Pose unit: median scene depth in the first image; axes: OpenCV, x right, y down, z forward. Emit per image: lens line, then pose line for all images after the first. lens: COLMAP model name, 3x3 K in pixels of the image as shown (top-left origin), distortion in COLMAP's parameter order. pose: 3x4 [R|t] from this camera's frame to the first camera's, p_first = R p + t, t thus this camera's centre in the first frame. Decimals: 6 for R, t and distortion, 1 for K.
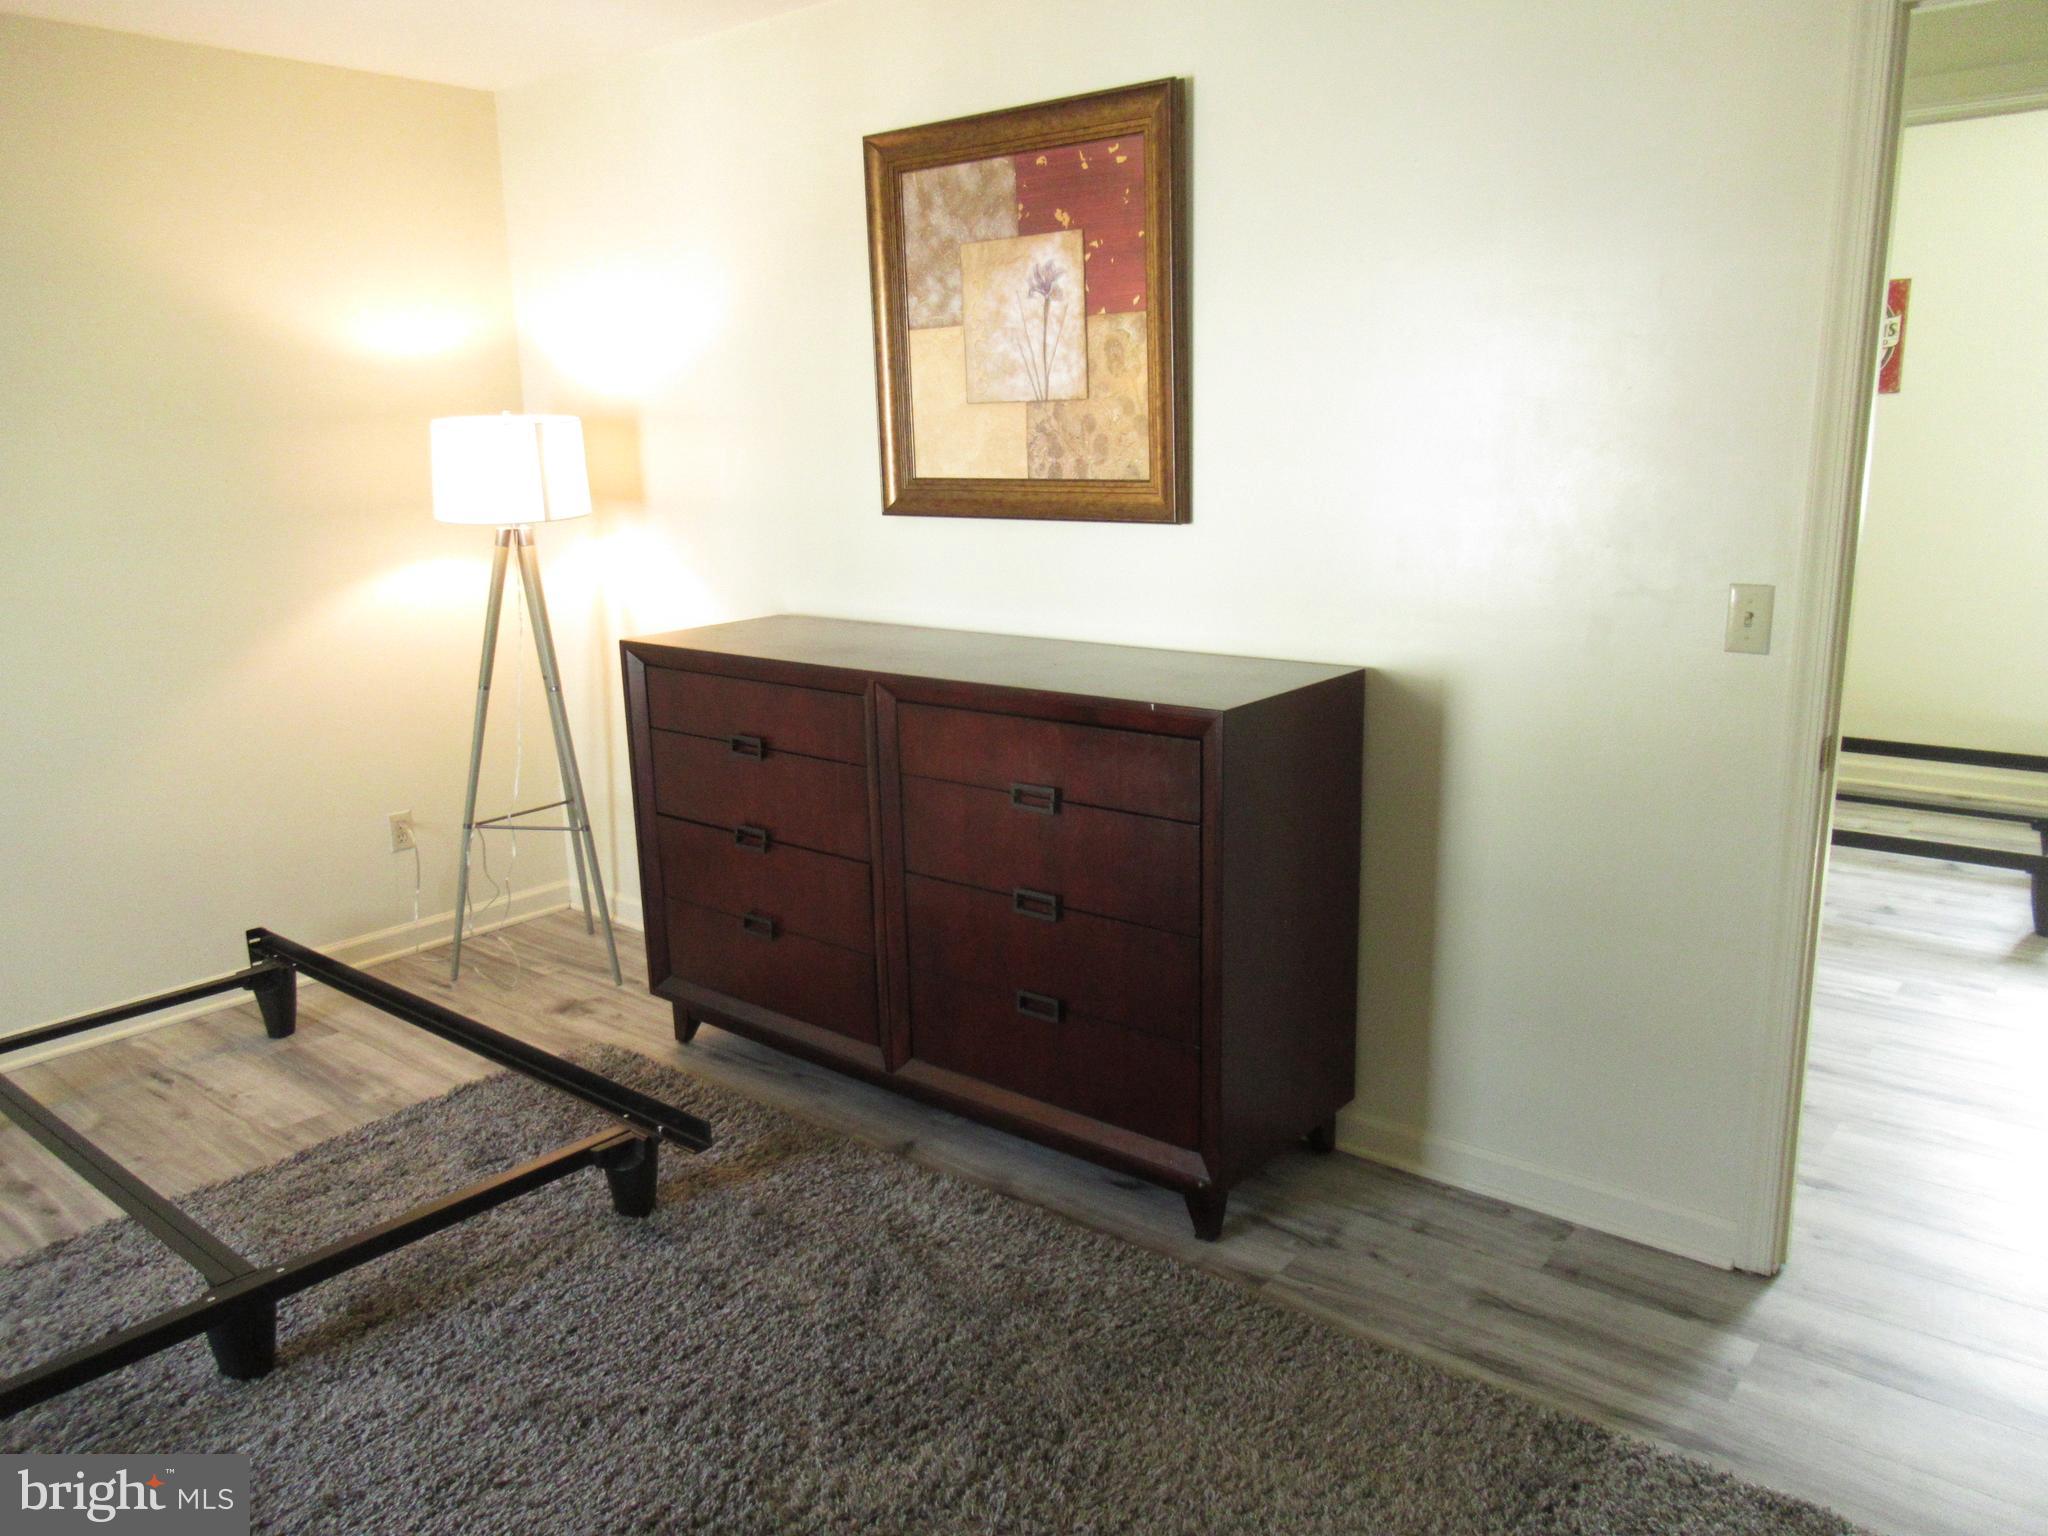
lens RADIAL K [[1515.6, 0, 1027.4], [0, 1515.6, 771.4], [0, 0, 1]] dist [-0.009730, 0.003322]
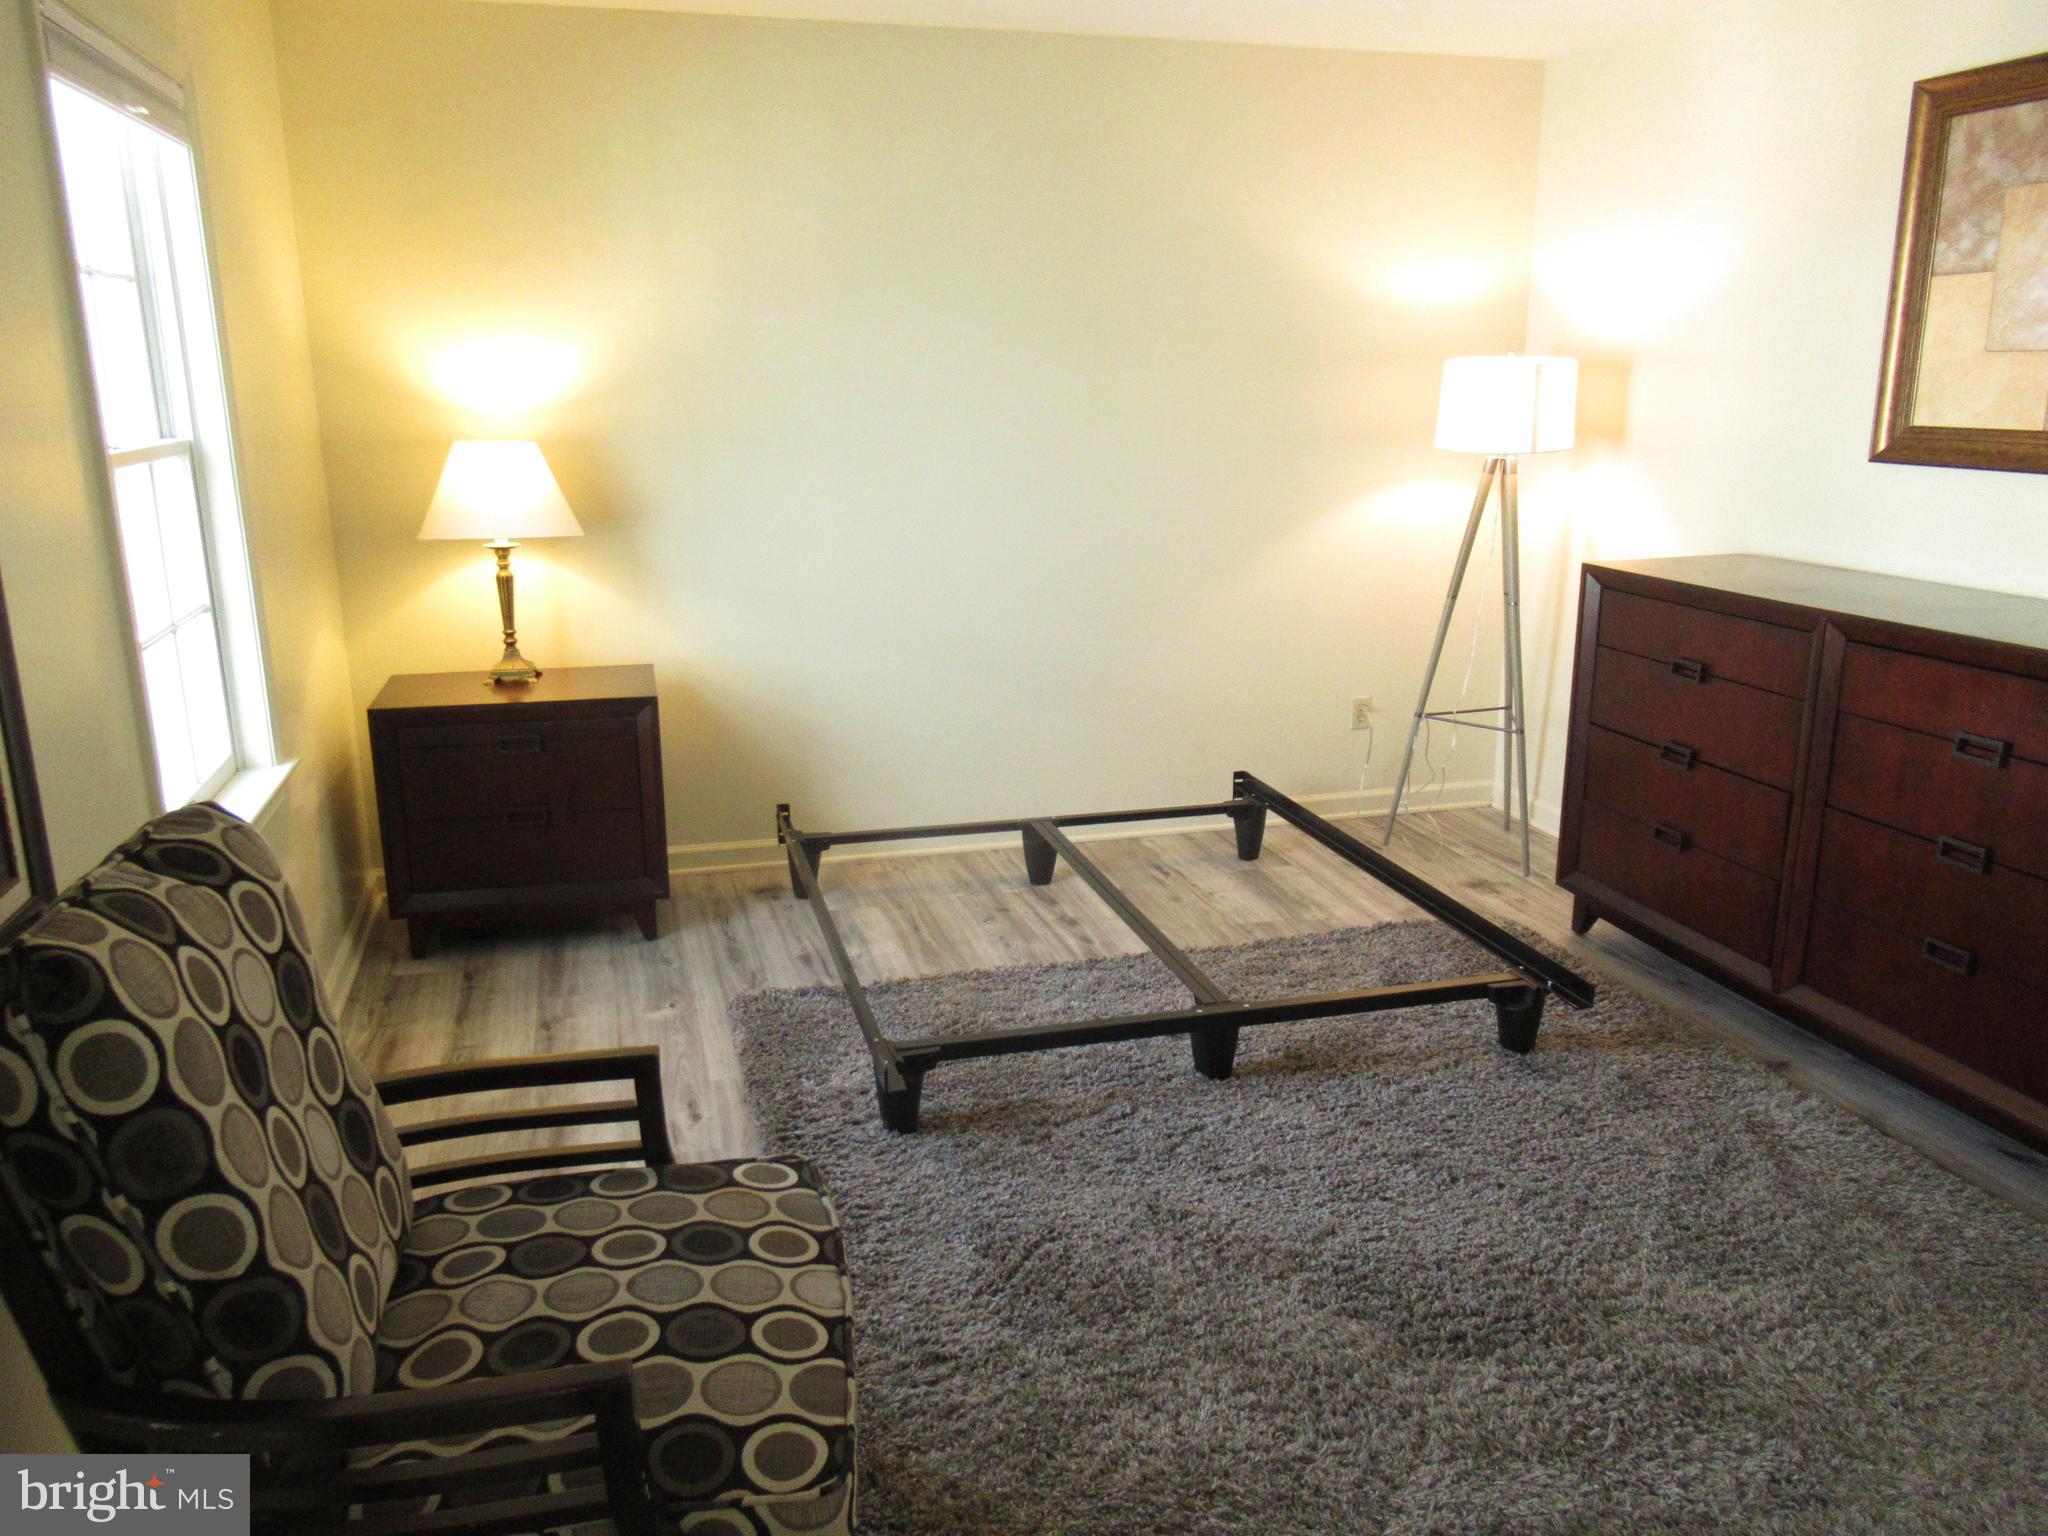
lens RADIAL K [[1515.6, 0, 1023.5], [0, 1515.6, 773.7], [0, 0, 1]] dist [-0.009730, 0.003322]
pose [[0.819264, 0.162519, -0.549904, 0.034054], [-0.139655, 0.986670, 0.083539, 0.033992], [0.556150, 0.008356, 0.831040, -0.166145]]
